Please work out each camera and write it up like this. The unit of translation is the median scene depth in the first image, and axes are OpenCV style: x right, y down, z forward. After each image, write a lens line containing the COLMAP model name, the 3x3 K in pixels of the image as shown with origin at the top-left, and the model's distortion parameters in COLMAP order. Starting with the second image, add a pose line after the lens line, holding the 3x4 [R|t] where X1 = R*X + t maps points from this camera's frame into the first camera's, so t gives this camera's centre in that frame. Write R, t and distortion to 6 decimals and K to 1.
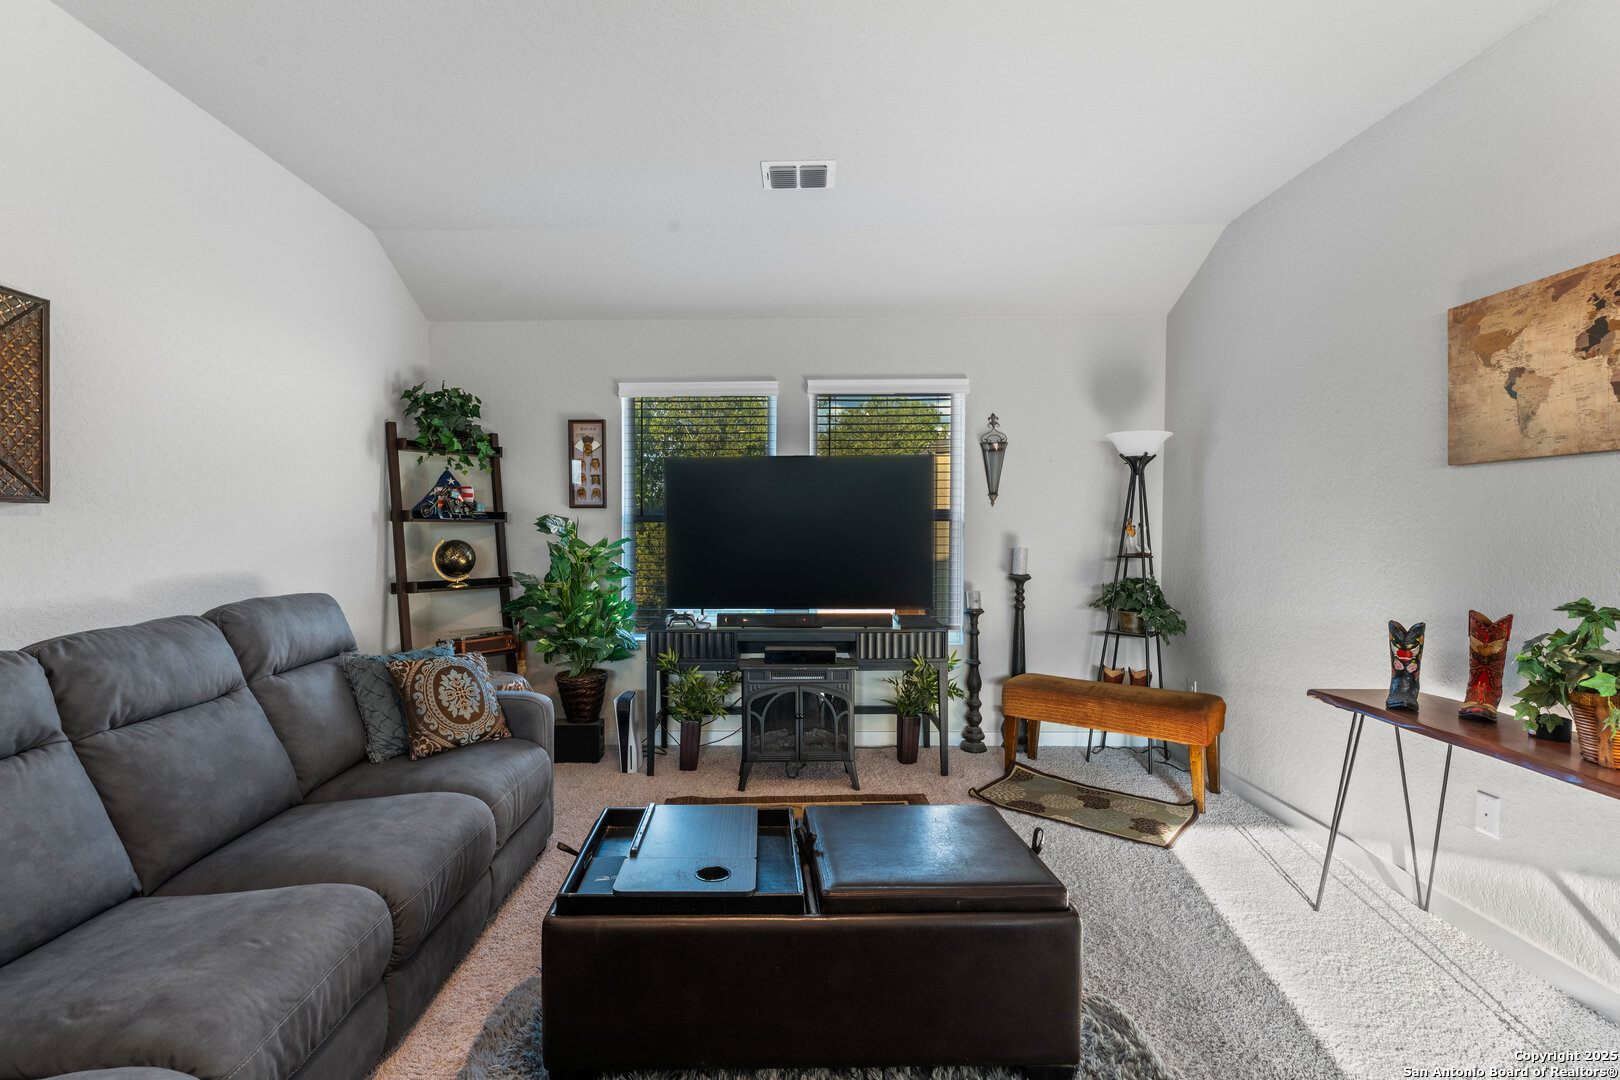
lens RADIAL K [[787.6, 0, 757.8], [0, 787.6, 530.2], [0, 0, 1]] dist [-0.001747, -0.000134]
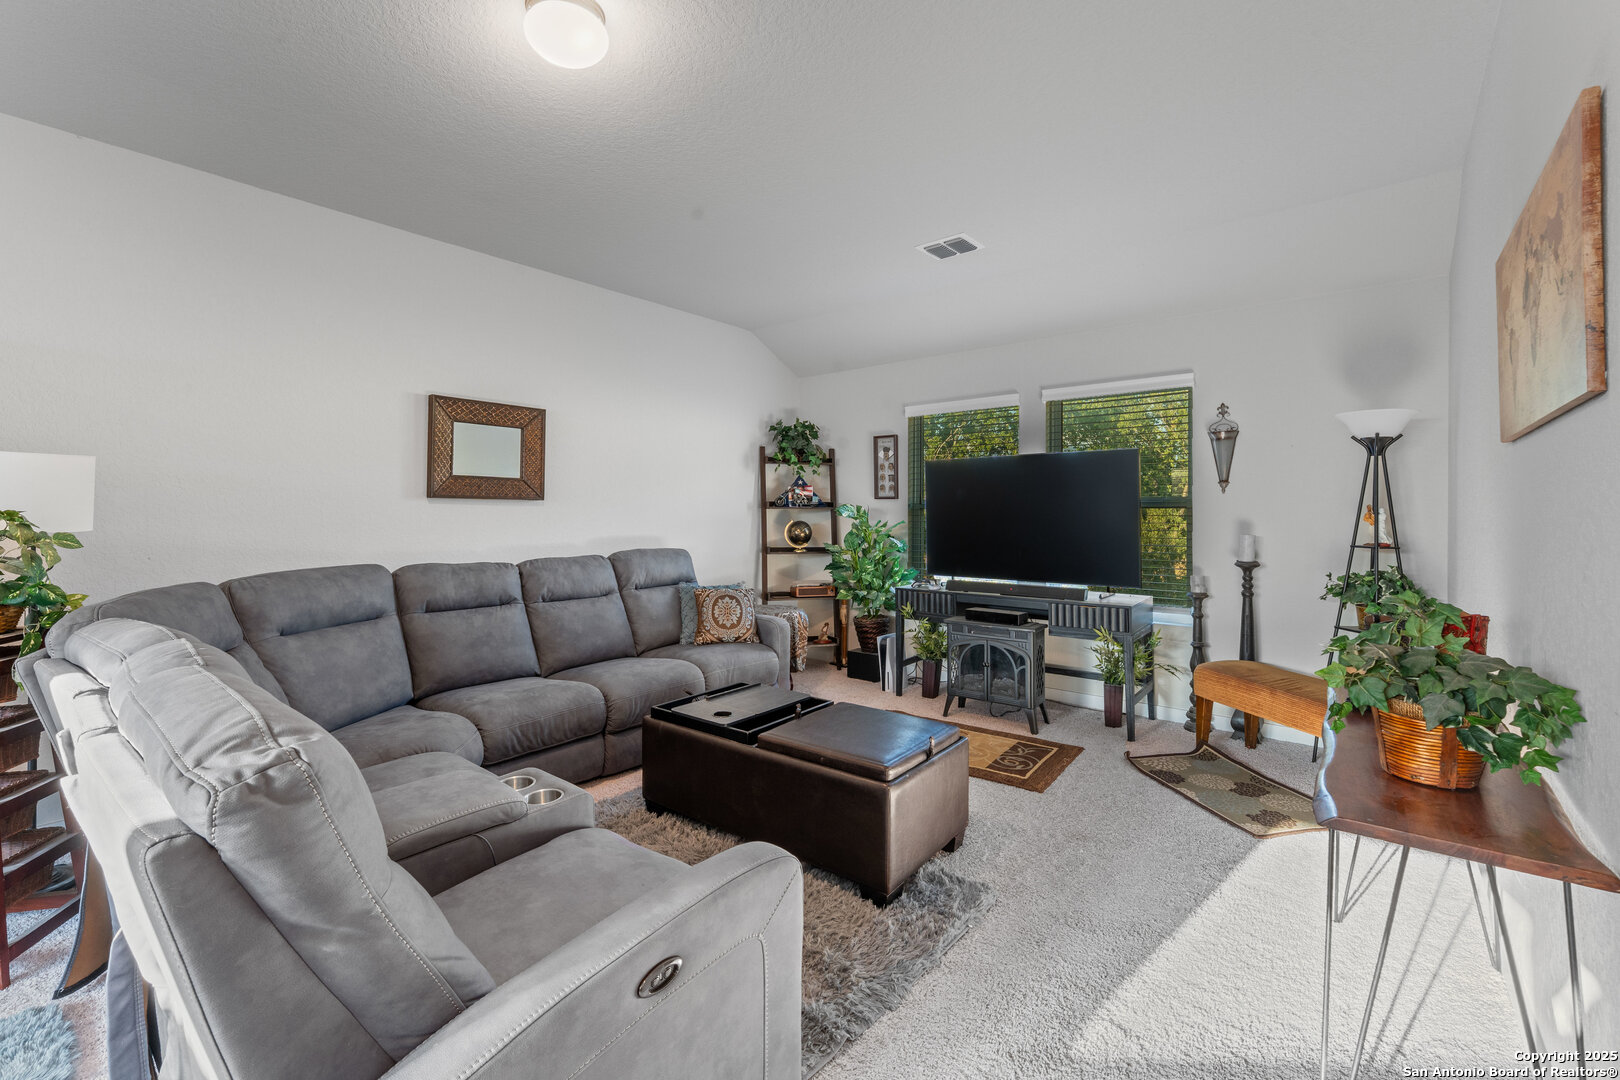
lens RADIAL K [[680.9, 0, 805.3], [0, 680.9, 493.4], [0, 0, 1]] dist [-0.000032, 0.000087]
pose [[0.787657, -0.013551, -0.615965, 0.467651], [-0.006978, 0.999498, -0.030912, 0.000348], [0.616075, 0.028646, 0.787166, -0.032845]]
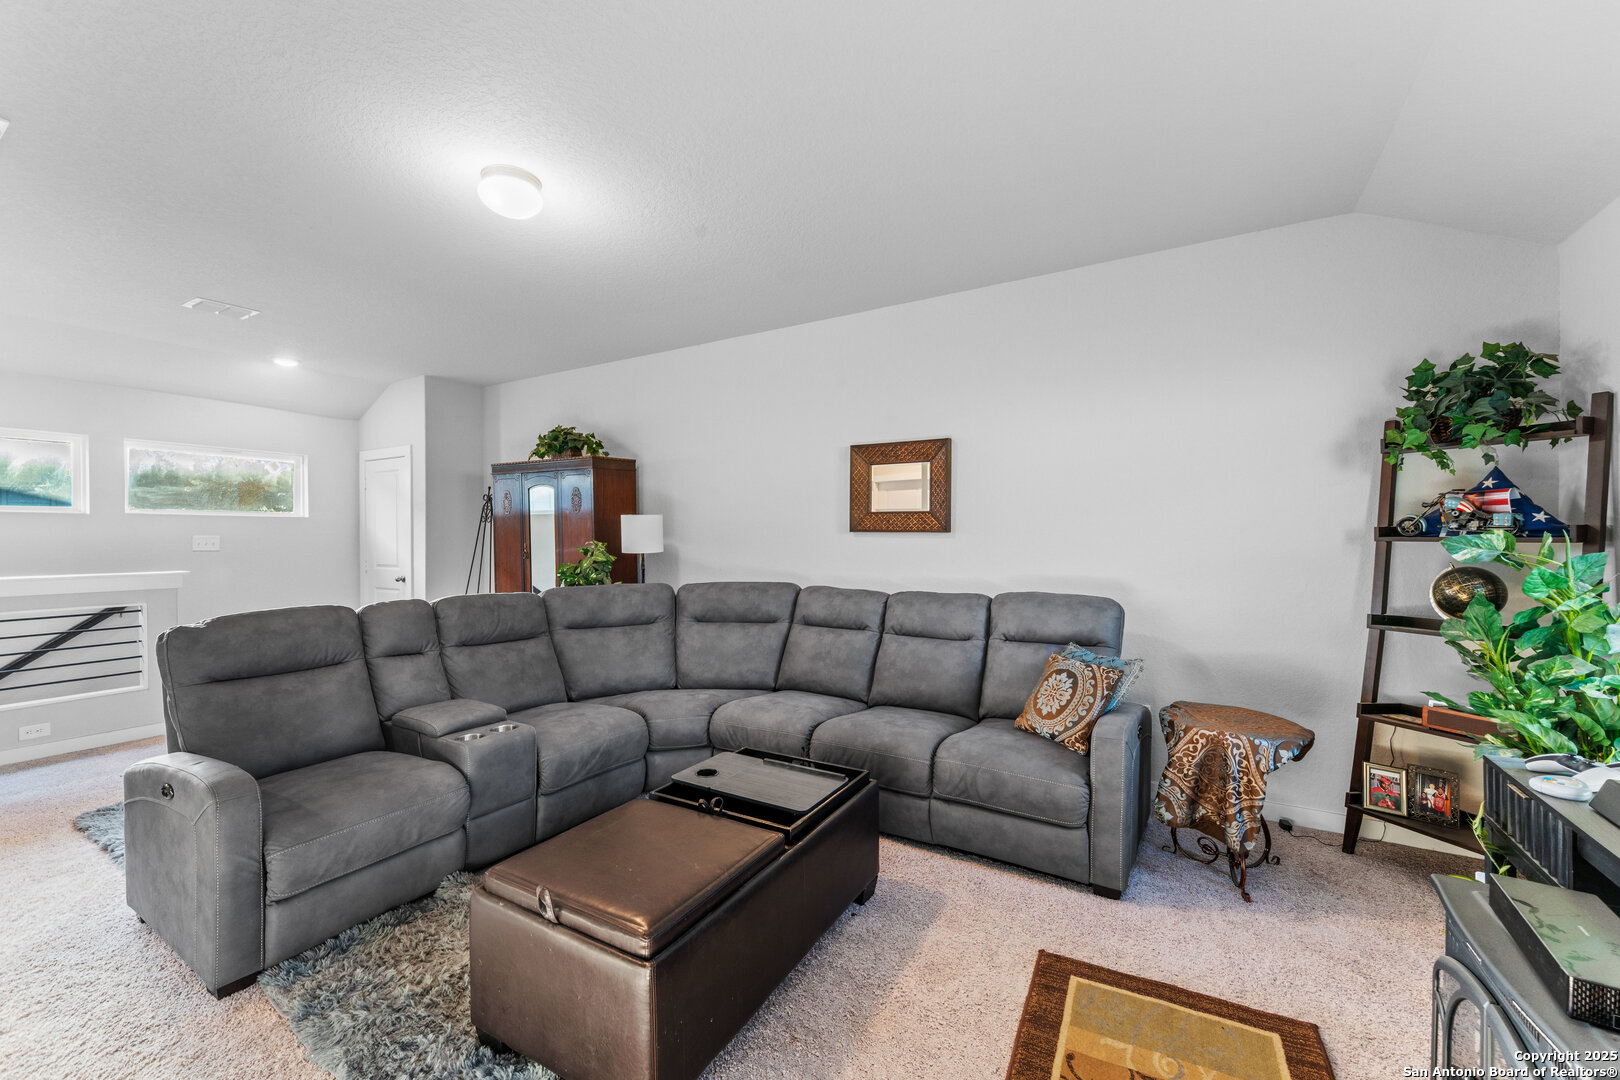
lens RADIAL K [[651.4, 0, 810.5], [0, 651.4, 536.5], [0, 0, 1]] dist [0.000293, 0.000450]
pose [[-0.492969, -0.001239, -0.870046, 0.446599], [-0.006802, 0.999974, 0.002430, -0.013781], [0.870021, 0.007116, -0.492964, 0.833746]]
